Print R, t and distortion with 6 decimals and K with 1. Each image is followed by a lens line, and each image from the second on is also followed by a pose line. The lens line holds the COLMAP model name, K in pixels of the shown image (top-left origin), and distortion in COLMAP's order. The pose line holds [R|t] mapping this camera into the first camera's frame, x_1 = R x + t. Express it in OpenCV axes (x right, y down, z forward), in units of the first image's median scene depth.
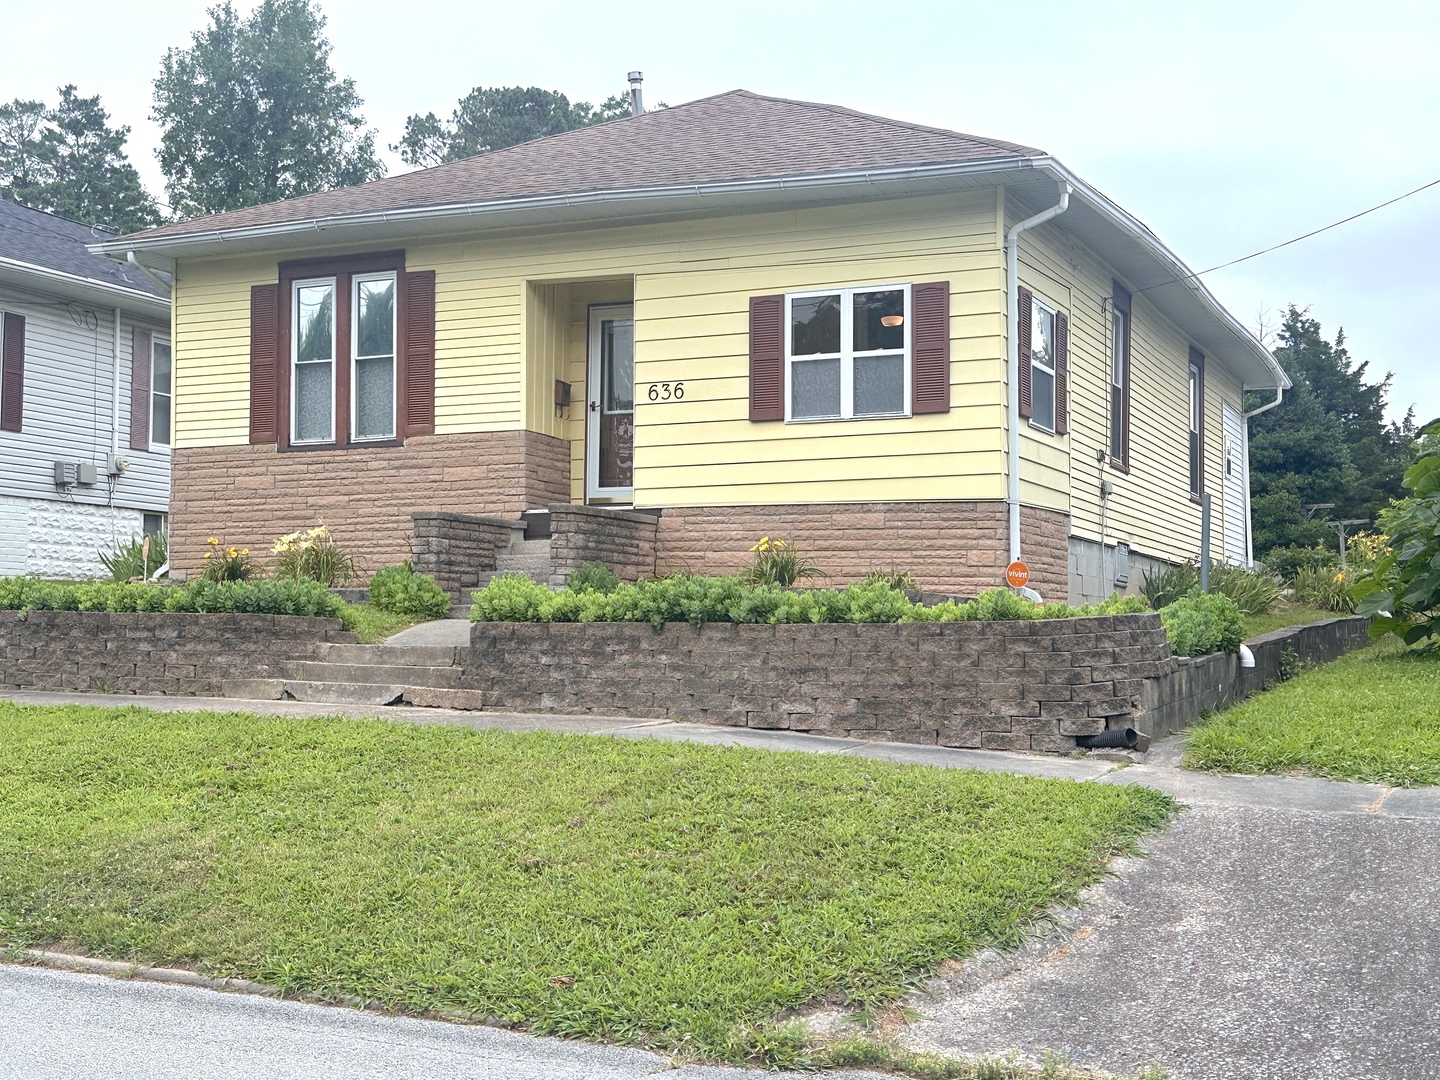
lens RADIAL K [[1864.4, 0, 728.0], [0, 1864.4, 569.0], [0, 0, 1]] dist [0.109746, 0.000000]
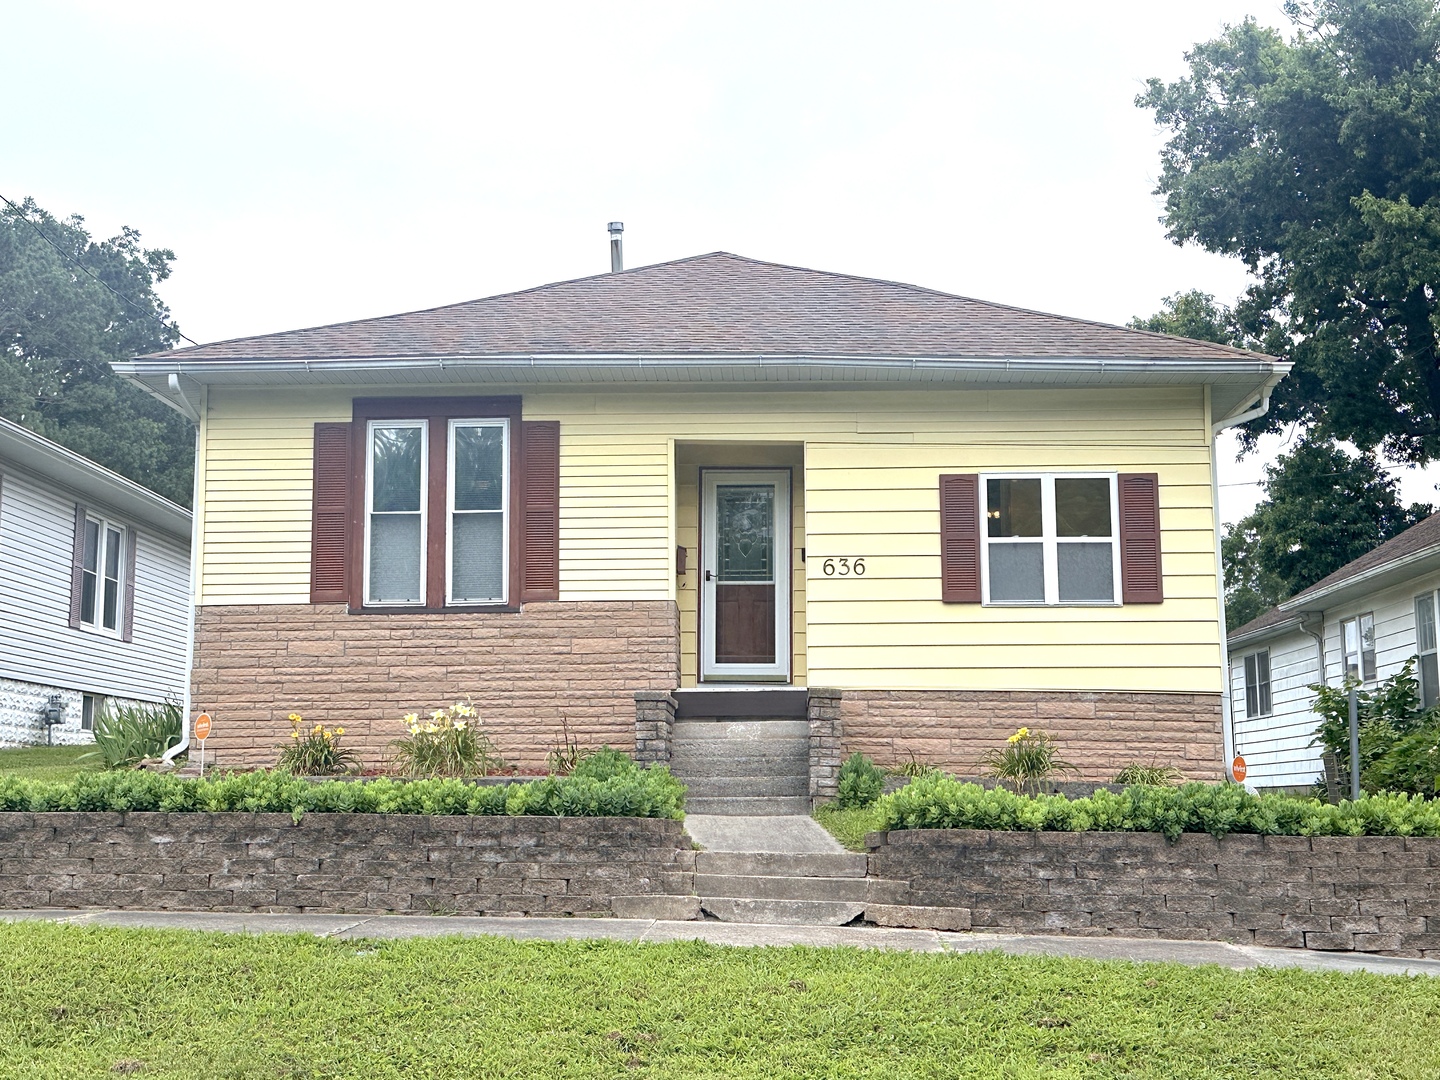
lens RADIAL K [[1864.4, 0, 717.4], [0, 1864.4, 531.9], [0, 0, 1]] dist [0.109746, 0.000000]
pose [[0.931202, 0.048085, 0.361319, -0.457662], [-0.012866, 0.994979, -0.099256, -0.018836], [-0.364277, 0.087779, 0.927144, 0.152451]]
